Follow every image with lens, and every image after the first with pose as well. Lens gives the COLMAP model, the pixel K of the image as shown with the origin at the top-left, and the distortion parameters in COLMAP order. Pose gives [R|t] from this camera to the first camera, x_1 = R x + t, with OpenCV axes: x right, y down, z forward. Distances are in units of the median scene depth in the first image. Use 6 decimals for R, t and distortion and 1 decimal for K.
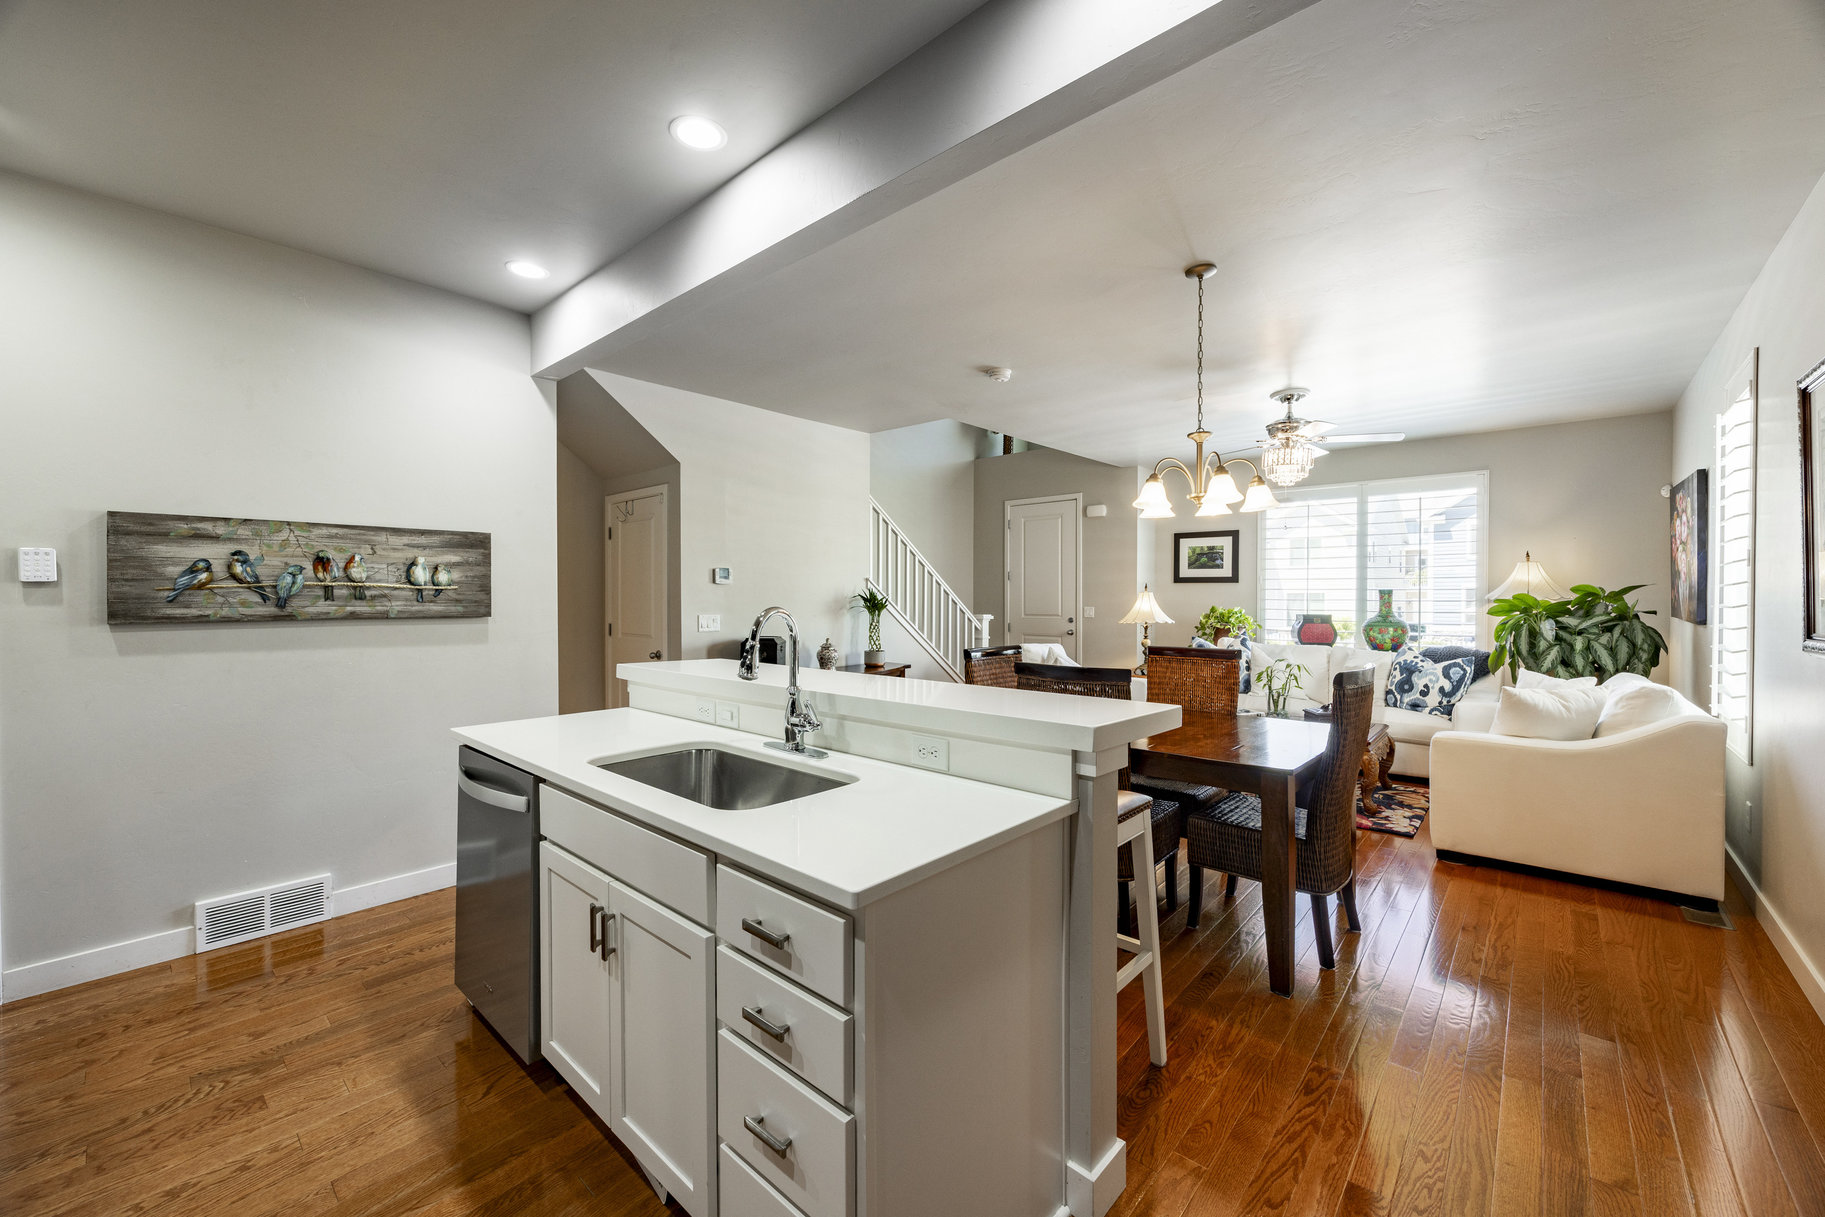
lens RADIAL K [[701.4, 0, 912.5], [0, 701.4, 608.5], [0, 0, 1]] dist [-0.000068, -0.000134]
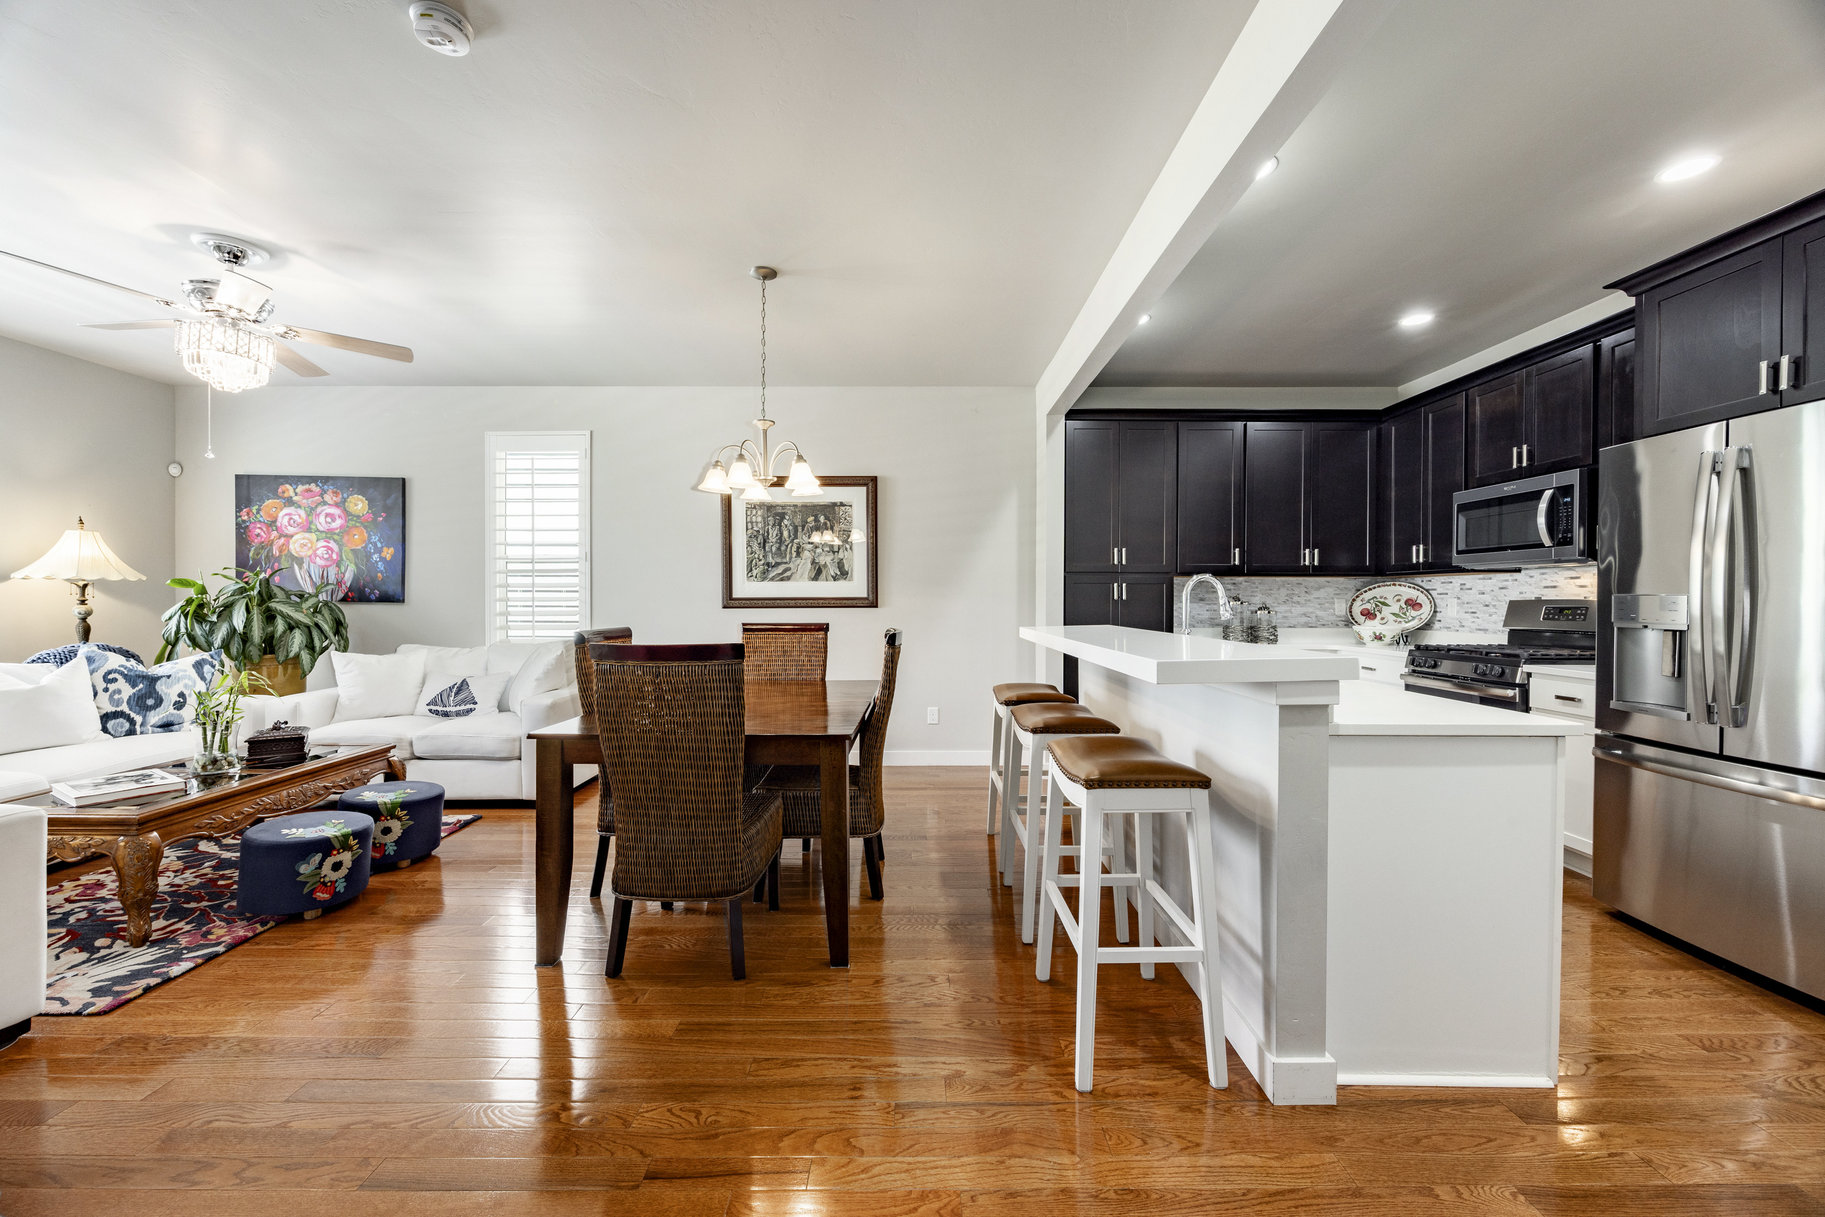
lens RADIAL K [[701.4, 0, 912.5], [0, 701.4, 608.5], [0, 0, 1]] dist [-0.000068, -0.000134]
pose [[-0.666138, -0.009758, 0.745764, -0.492617], [0.010497, 0.999693, 0.022456, 0.018024], [-0.745754, 0.022788, -0.665831, 1.390631]]
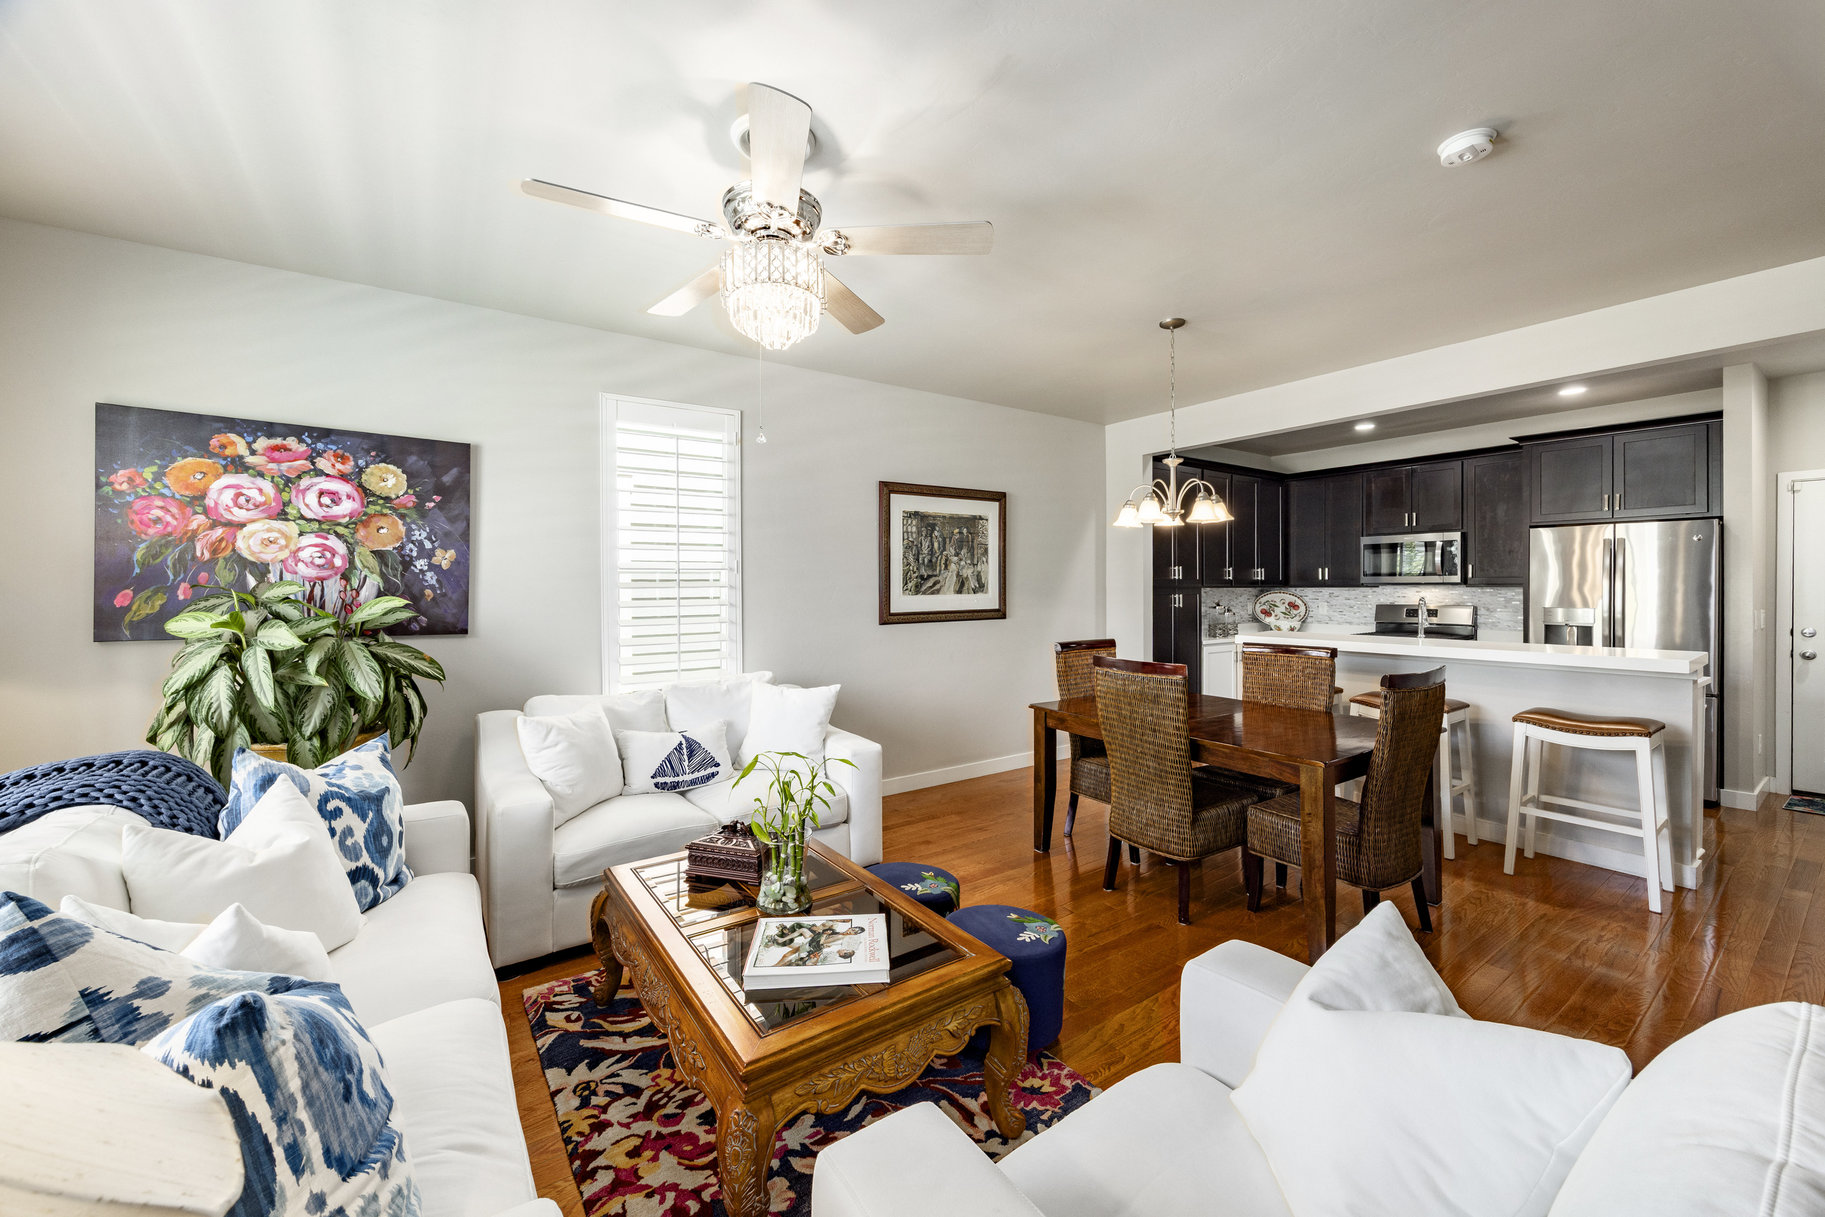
lens RADIAL K [[711.9, 0, 920.6], [0, 711.9, 591.8], [0, 0, 1]] dist [0.000751, -0.000177]
pose [[-0.974523, 0.003816, 0.224257, 0.507239], [0.008942, 0.999721, 0.021844, -0.047367], [-0.224111, 0.023293, -0.974285, 2.031951]]
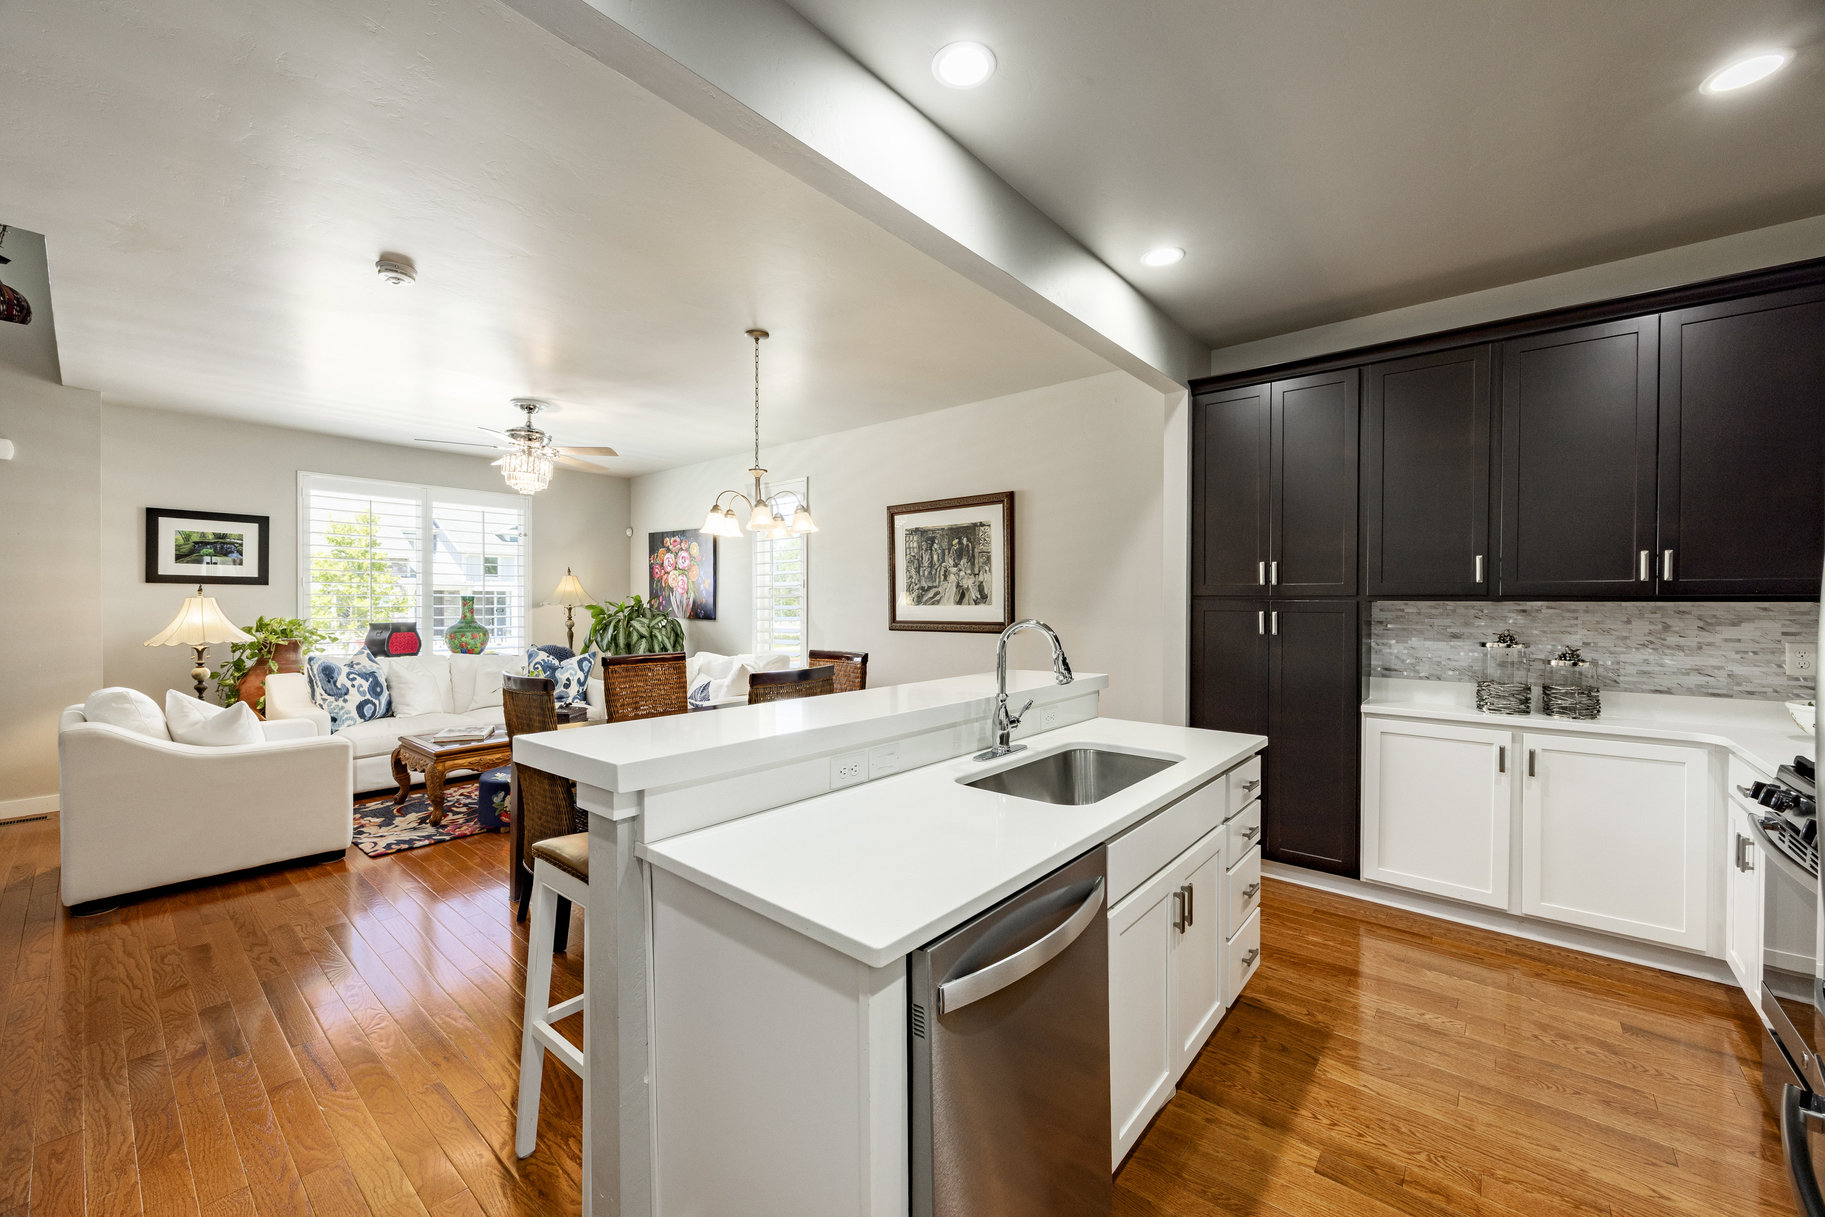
lens RADIAL K [[713.2, 0, 914.3], [0, 713.2, 609.2], [0, 0, 1]] dist [-0.000445, -0.000136]
pose [[-0.022900, -0.012333, 0.999662, -0.724194], [0.015423, 0.999801, 0.012688, -0.020456], [-0.999619, 0.015708, -0.022706, 0.674106]]
